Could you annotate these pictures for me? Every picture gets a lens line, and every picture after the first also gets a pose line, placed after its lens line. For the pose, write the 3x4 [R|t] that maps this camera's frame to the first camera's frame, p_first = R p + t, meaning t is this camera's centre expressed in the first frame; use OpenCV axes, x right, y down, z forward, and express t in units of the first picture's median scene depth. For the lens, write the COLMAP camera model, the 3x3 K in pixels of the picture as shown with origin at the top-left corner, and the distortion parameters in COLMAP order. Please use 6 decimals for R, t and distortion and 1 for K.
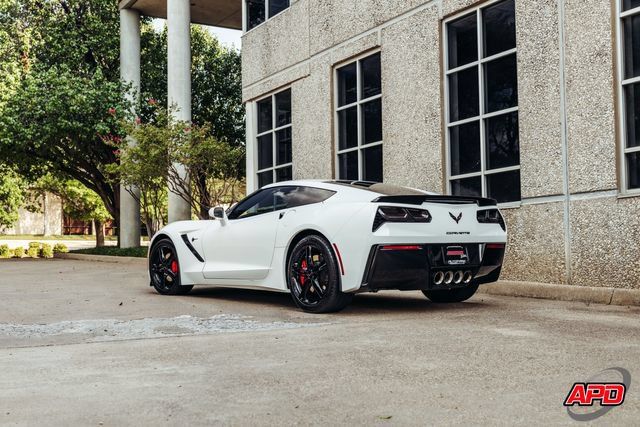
lens RADIAL K [[775.0, 0, 317.7], [0, 775.0, 217.2], [0, 0, 1]] dist [0.010822, -0.001204]
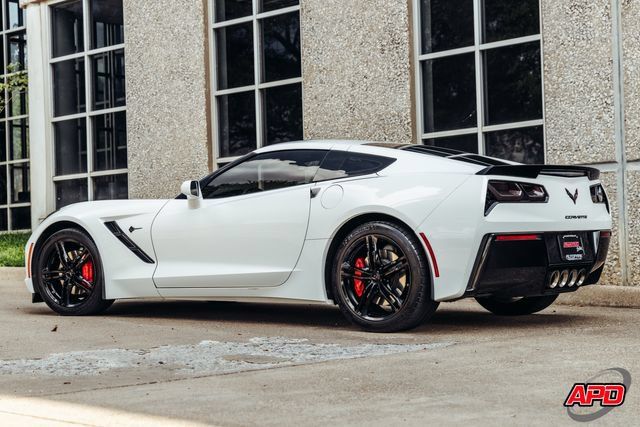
lens RADIAL K [[1272.6, 0, 297.1], [0, 1272.6, 212.1], [0, 0, 1]] dist [0.120187, 0.179219]
pose [[0.969840, -0.004650, 0.243697, -0.242686], [0.000681, 0.999866, 0.016367, -0.002718], [-0.243740, -0.015707, 0.969713, -0.066391]]
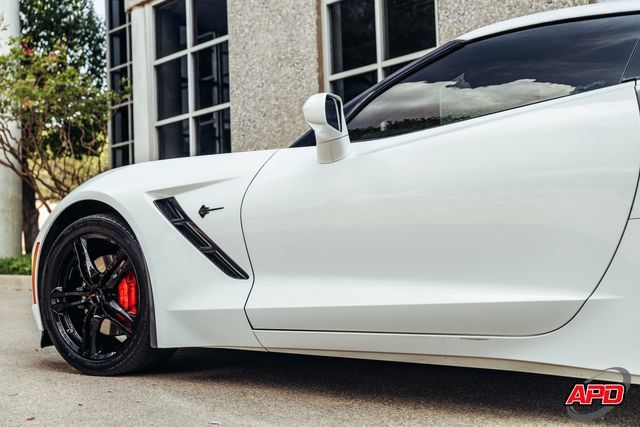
lens RADIAL K [[913.0, 0, 320.0], [0, 913.0, 213.5], [0, 0, 1]] dist [0.041294, -0.000671]
pose [[0.981426, -0.006274, 0.191740, -0.157614], [0.007785, 0.999944, -0.007126, 0.027780], [-0.191685, 0.008486, 0.981420, 0.513085]]
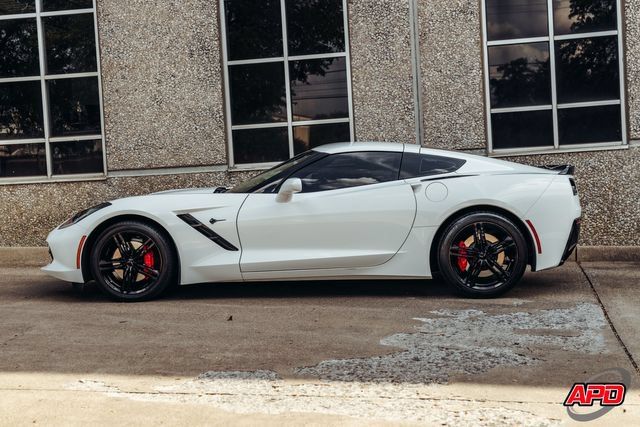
lens RADIAL K [[1002.8, 0, 281.7], [0, 1002.8, 210.5], [0, 0, 1]] dist [0.040510, 0.133766]
pose [[0.678904, -0.046352, 0.732762, -0.680519], [0.000769, 0.998050, 0.062420, -0.033556], [-0.734226, -0.041813, 0.677616, 0.265349]]
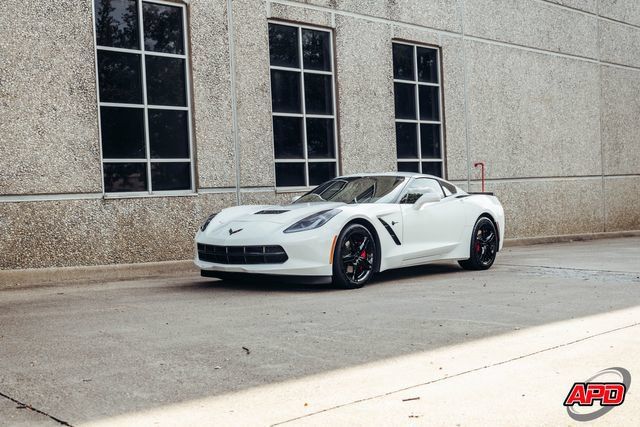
lens RADIAL K [[783.5, 0, 298.8], [0, 783.5, 212.9], [0, 0, 1]] dist [0.006818, 0.006757]
pose [[-0.209687, 0.003238, 0.977763, -0.945654], [-0.011010, 0.999923, -0.005673, 0.018872], [-0.977707, -0.011954, -0.209636, 1.122110]]
